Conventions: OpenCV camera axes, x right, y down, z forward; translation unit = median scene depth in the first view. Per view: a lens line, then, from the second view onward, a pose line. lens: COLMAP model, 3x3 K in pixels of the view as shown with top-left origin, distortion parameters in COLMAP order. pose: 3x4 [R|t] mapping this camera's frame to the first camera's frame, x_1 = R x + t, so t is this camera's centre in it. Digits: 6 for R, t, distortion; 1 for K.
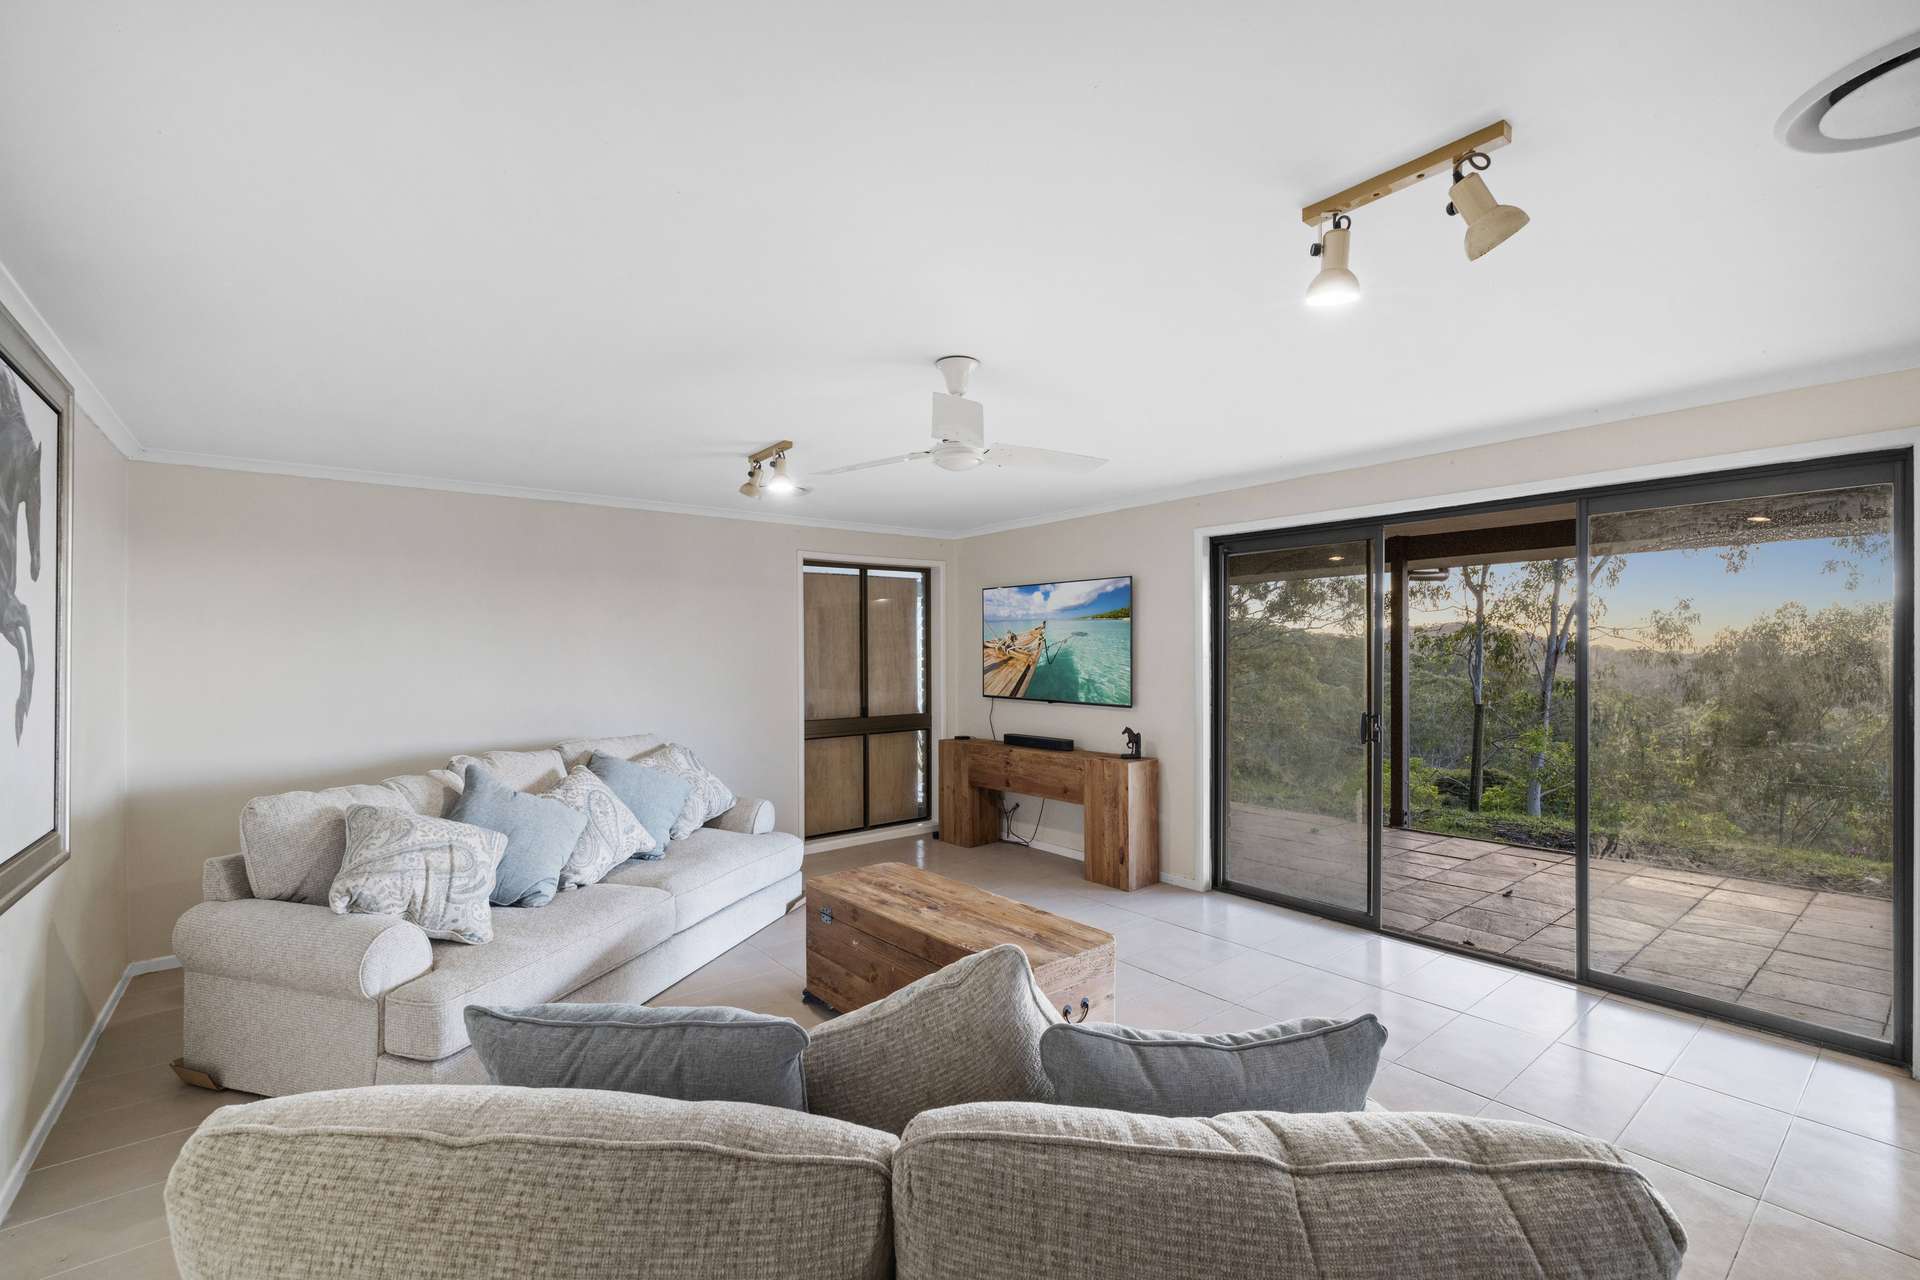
lens RADIAL K [[822.1, 0, 955.8], [0, 822.1, 648.4], [0, 0, 1]] dist [0.008850, -0.002113]
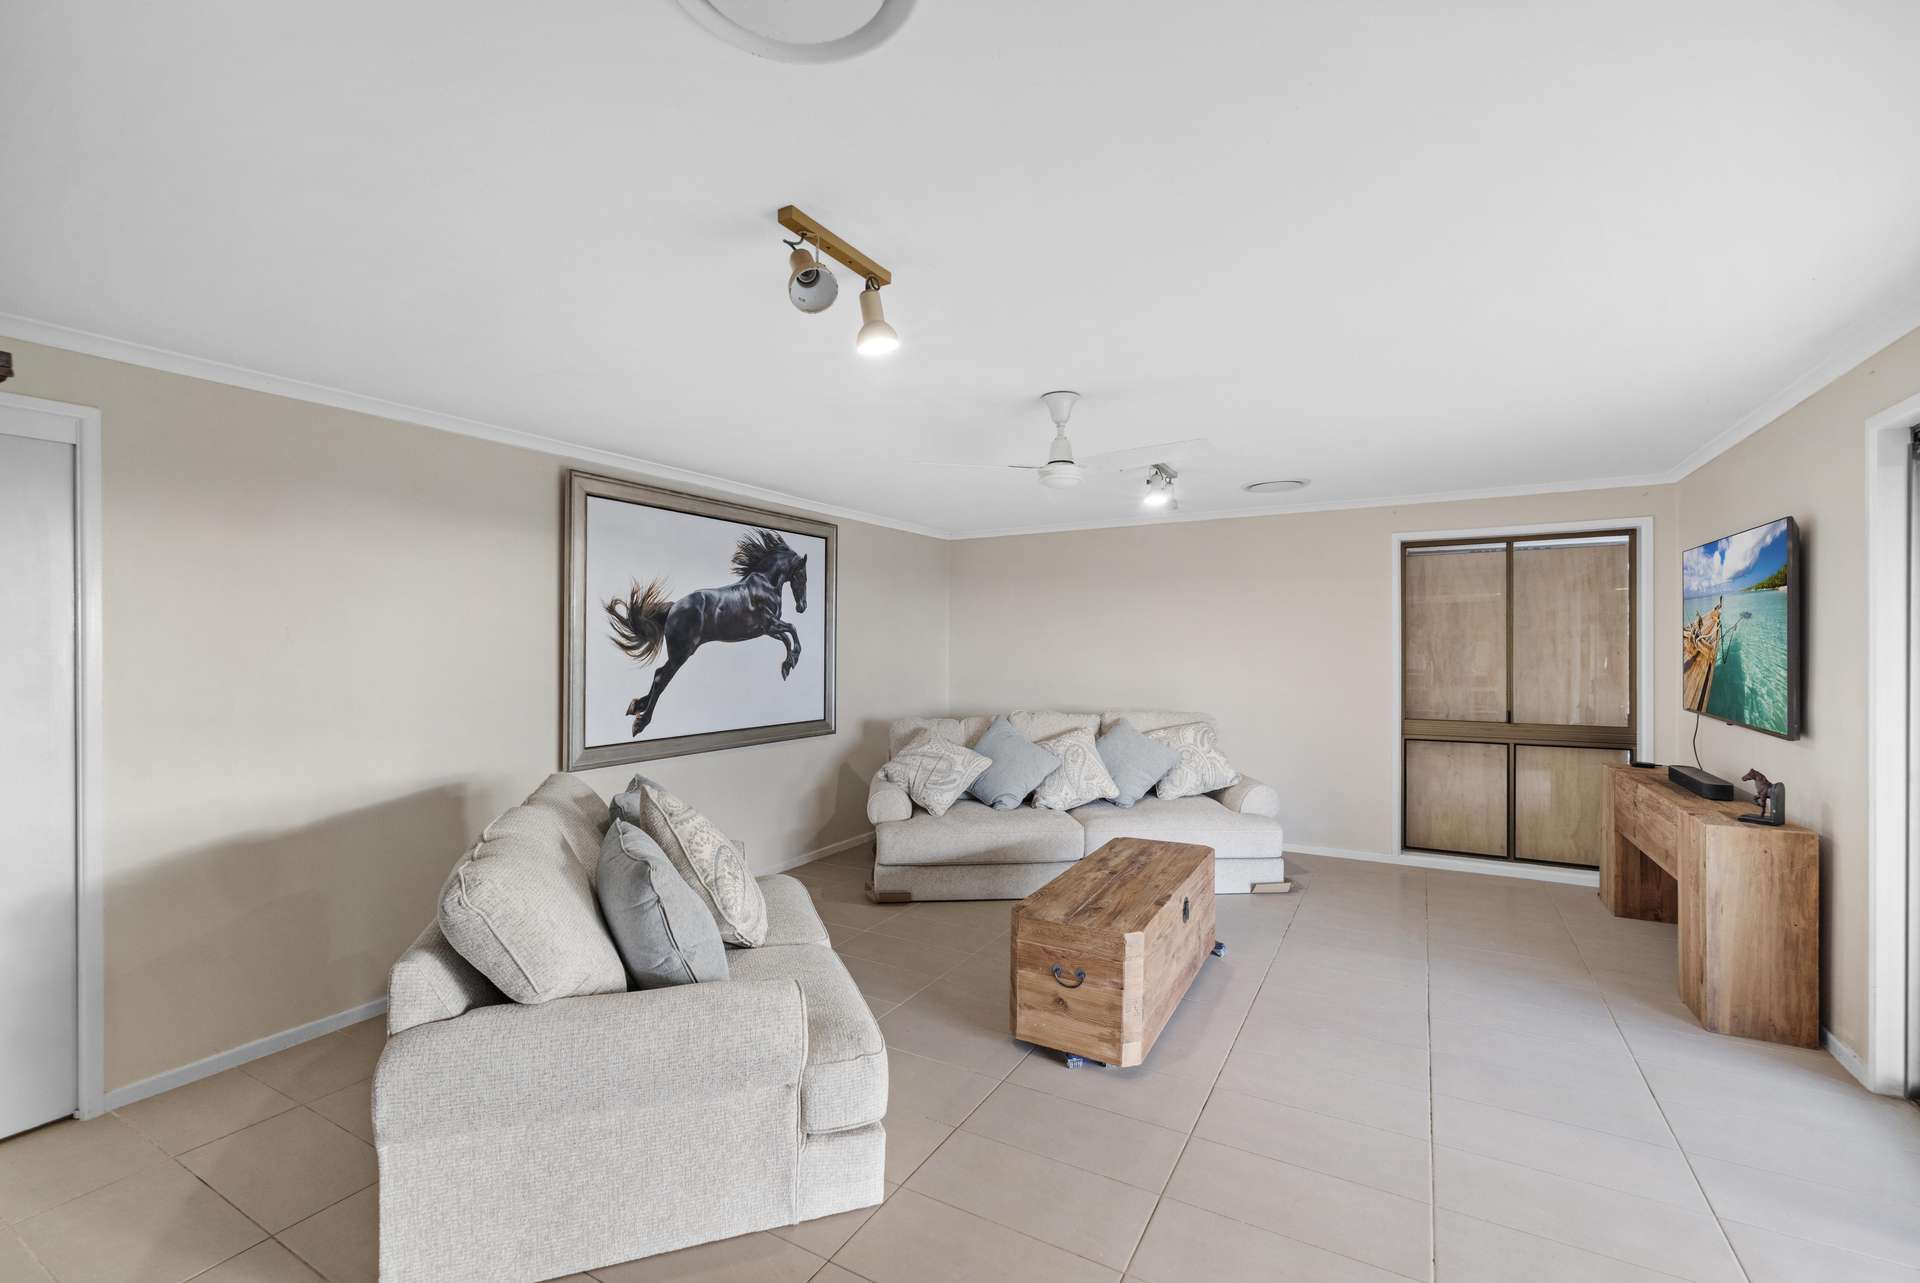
lens RADIAL K [[822.1, 0, 960.3], [0, 822.1, 639.1], [0, 0, 1]] dist [0.008850, -0.002113]
pose [[0.369576, -0.001491, -0.929199, 0.577785], [0.003350, 0.999994, -0.000273, -0.001681], [0.929194, -0.003012, 0.369579, 0.244532]]
